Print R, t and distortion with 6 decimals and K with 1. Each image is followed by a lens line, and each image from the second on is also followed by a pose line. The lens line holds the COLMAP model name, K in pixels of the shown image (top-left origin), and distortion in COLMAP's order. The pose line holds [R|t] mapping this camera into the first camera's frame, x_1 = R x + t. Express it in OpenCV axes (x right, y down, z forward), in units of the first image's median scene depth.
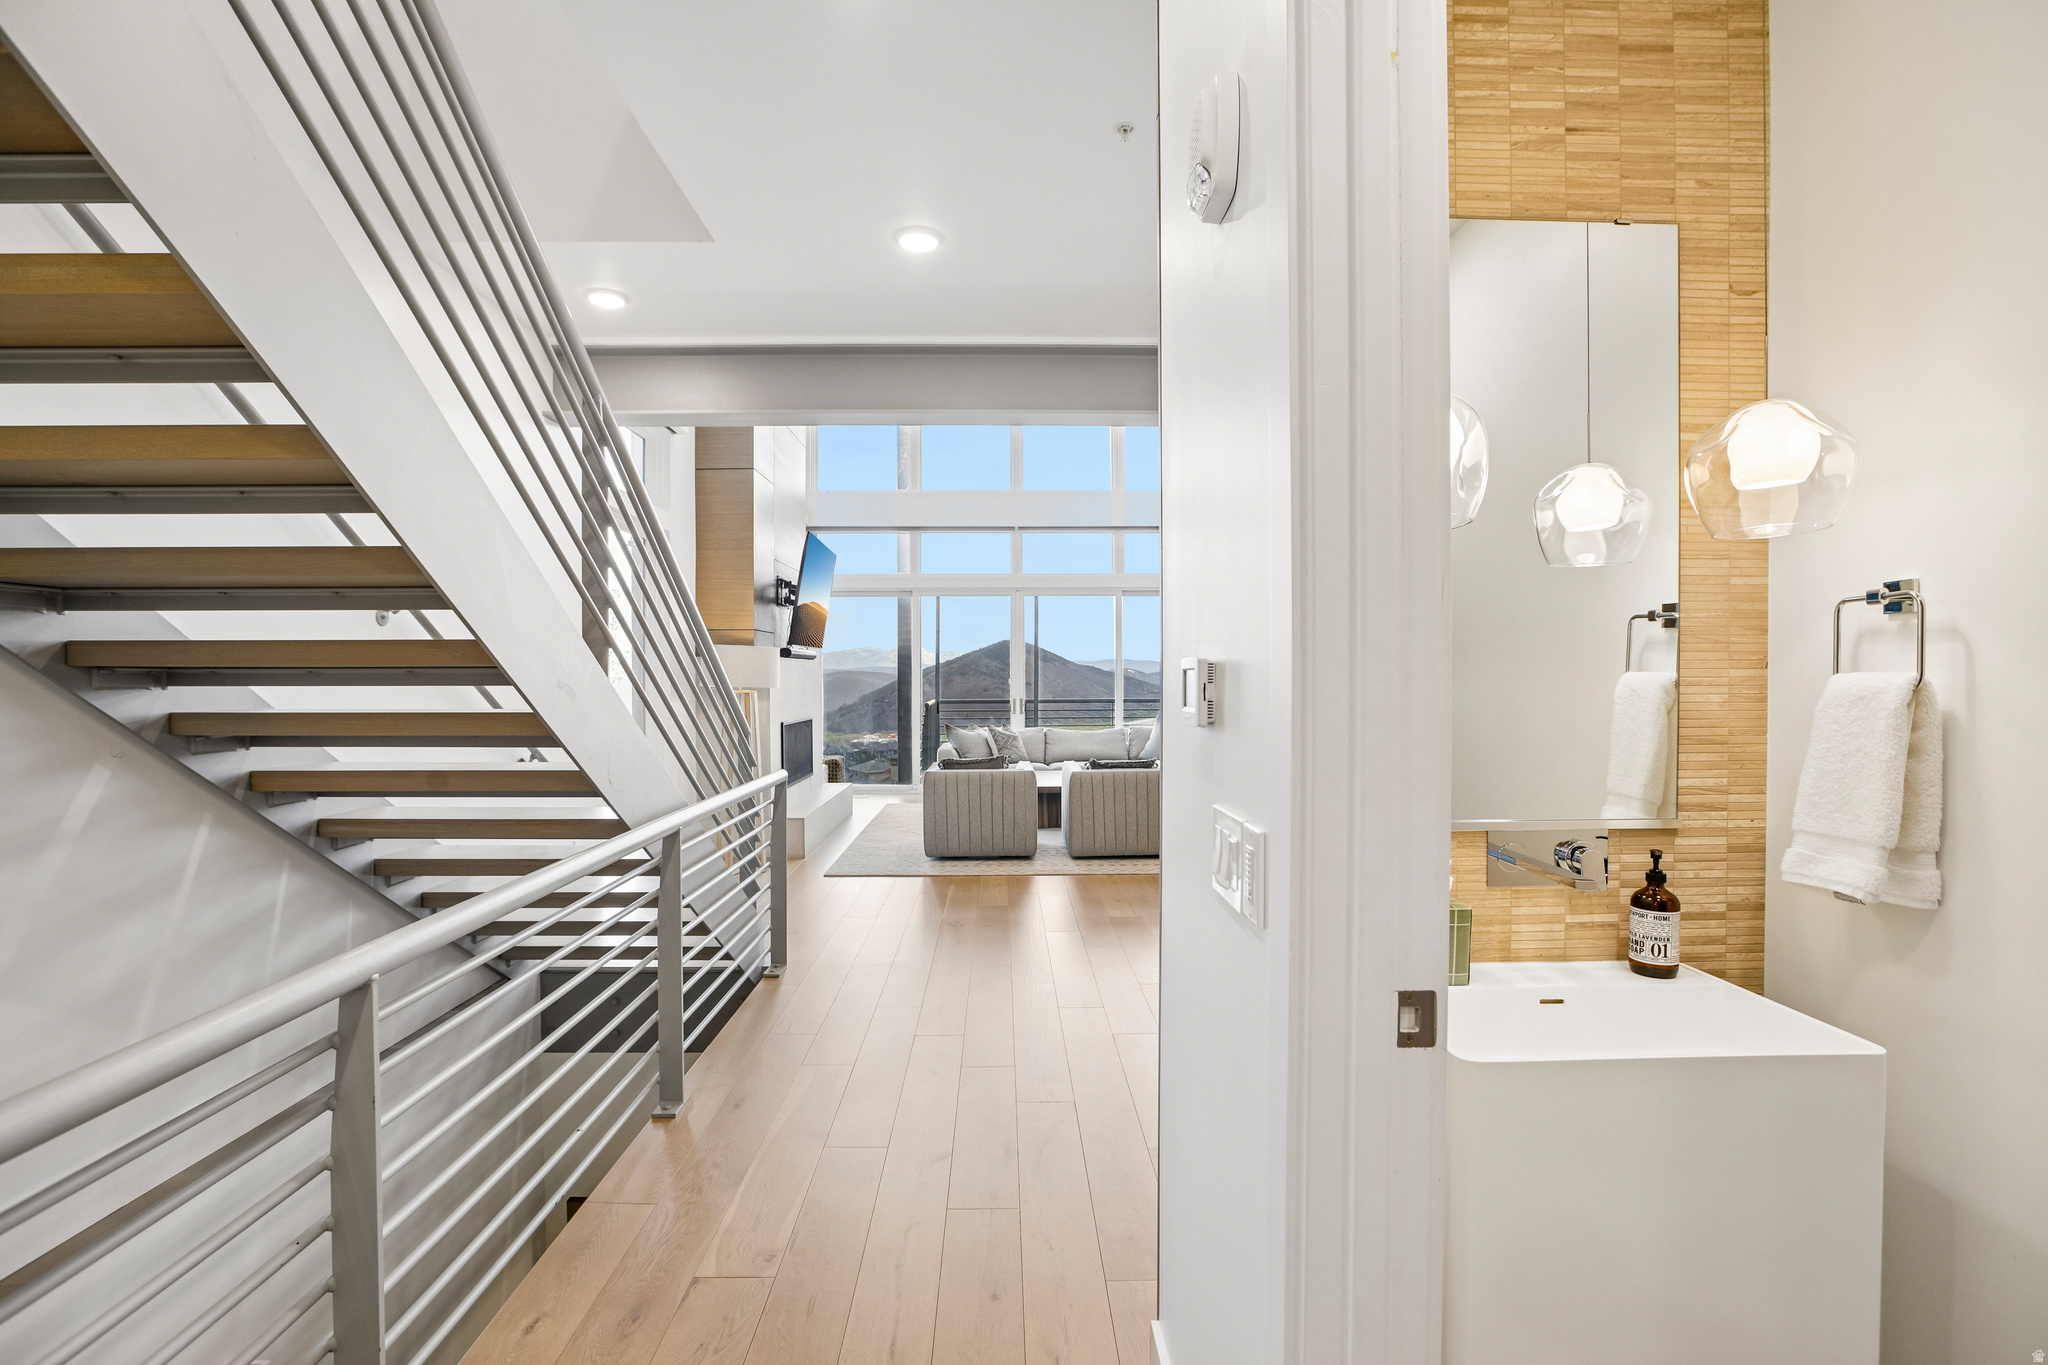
lens RADIAL K [[969.4, 0, 1024.0], [0, 969.4, 682.5], [0, 0, 1]] dist [-0.053242, 0.024070]
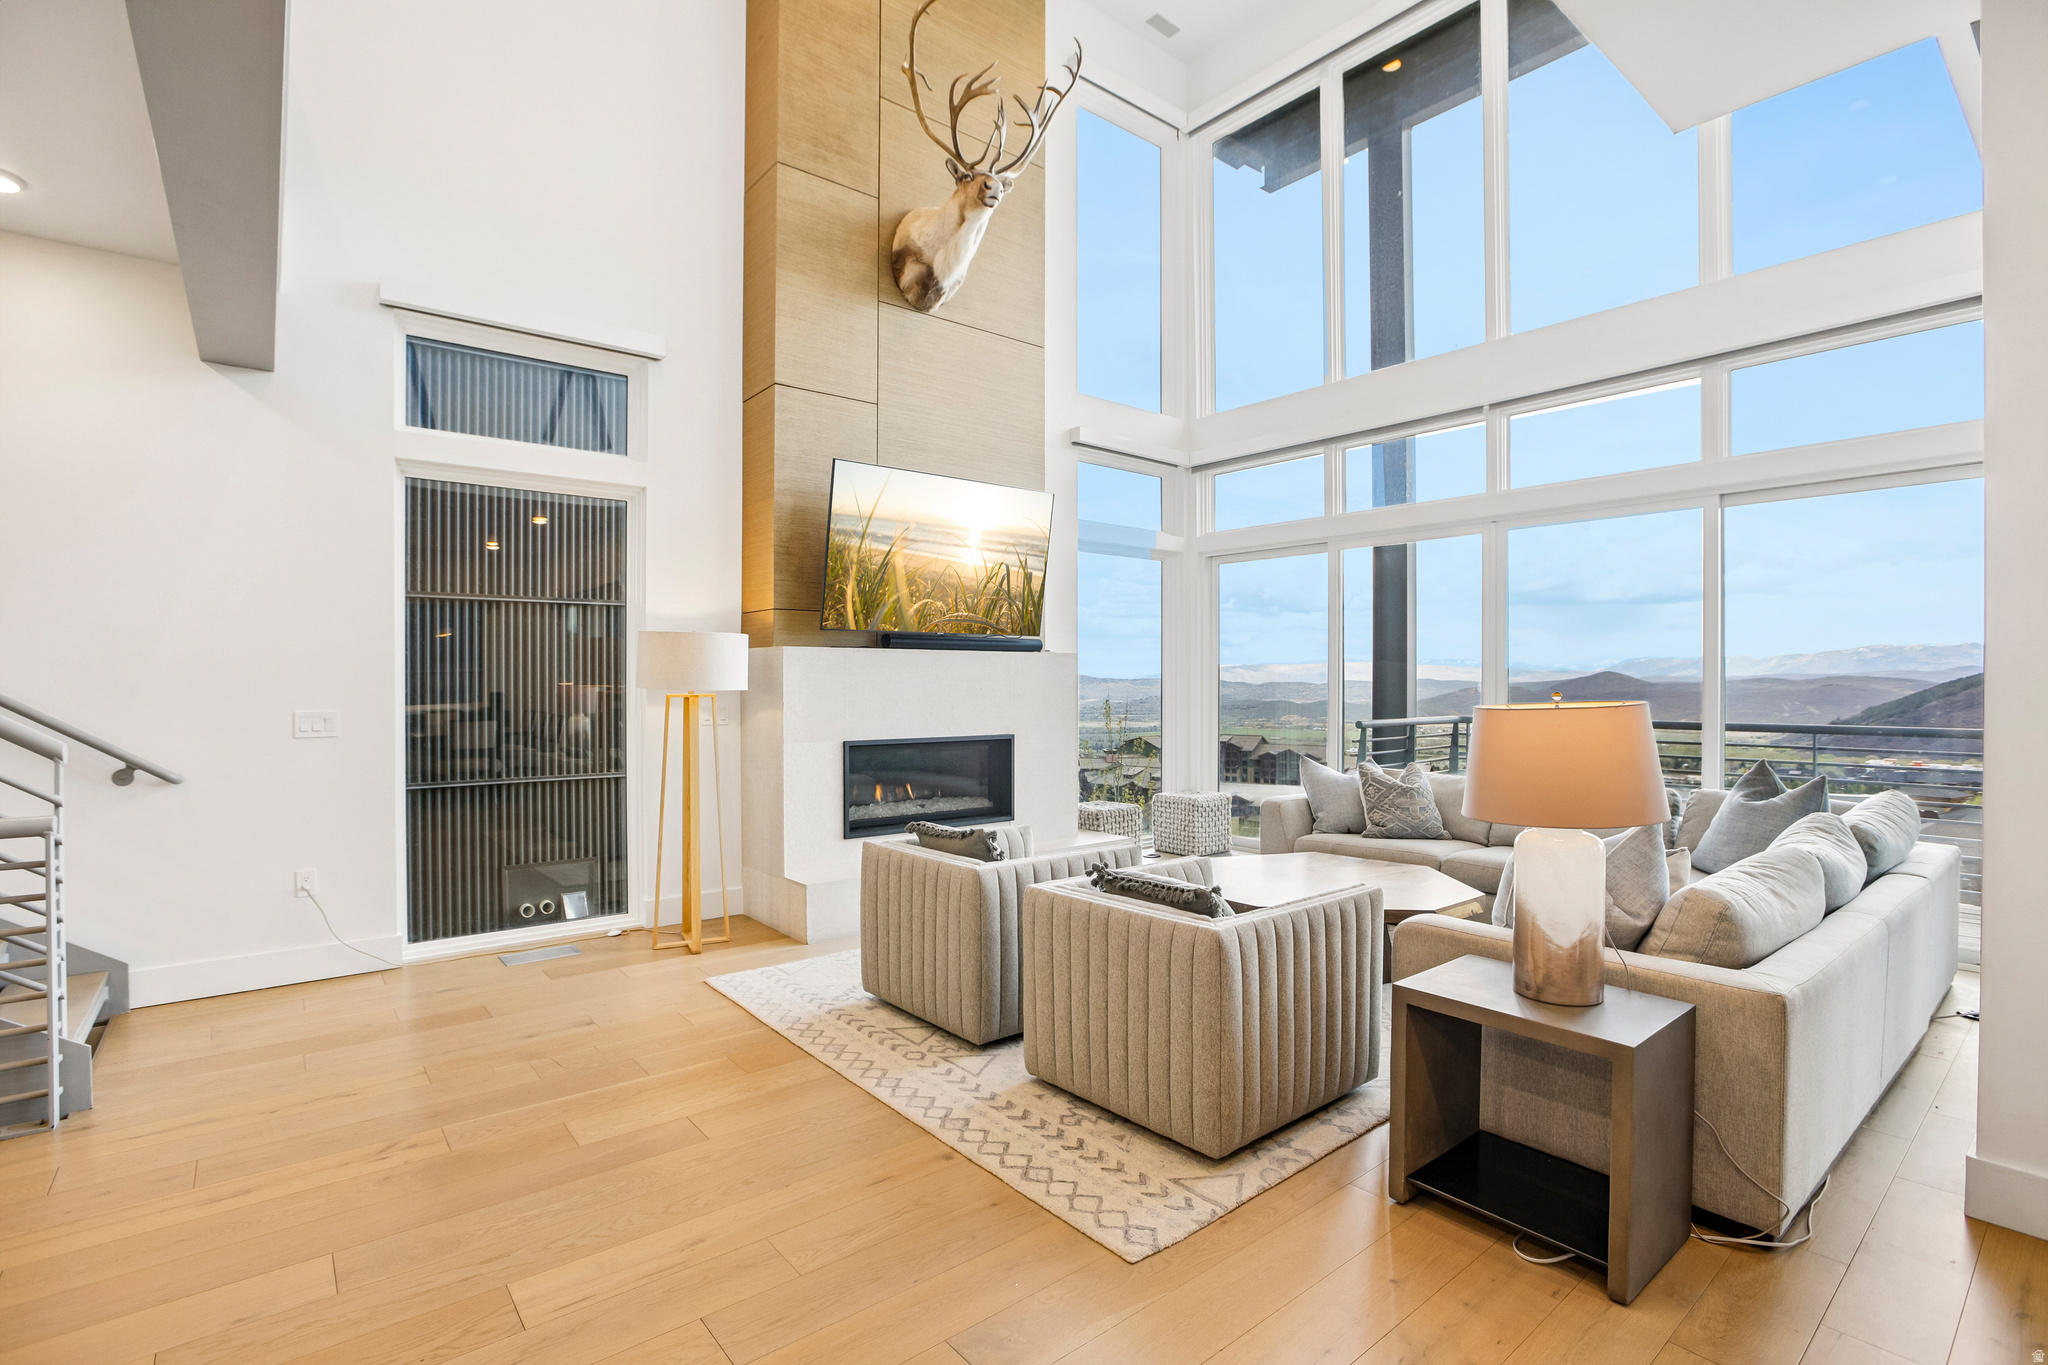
lens RADIAL K [[962.2, 0, 1022.0], [0, 962.2, 685.3], [0, 0, 1]] dist [-0.054933, 0.023075]
pose [[0.612097, 0.007518, -0.790747, 0.362022], [-0.006827, 0.999968, 0.004223, -0.002732], [0.790753, 0.002814, 0.612129, 0.650283]]
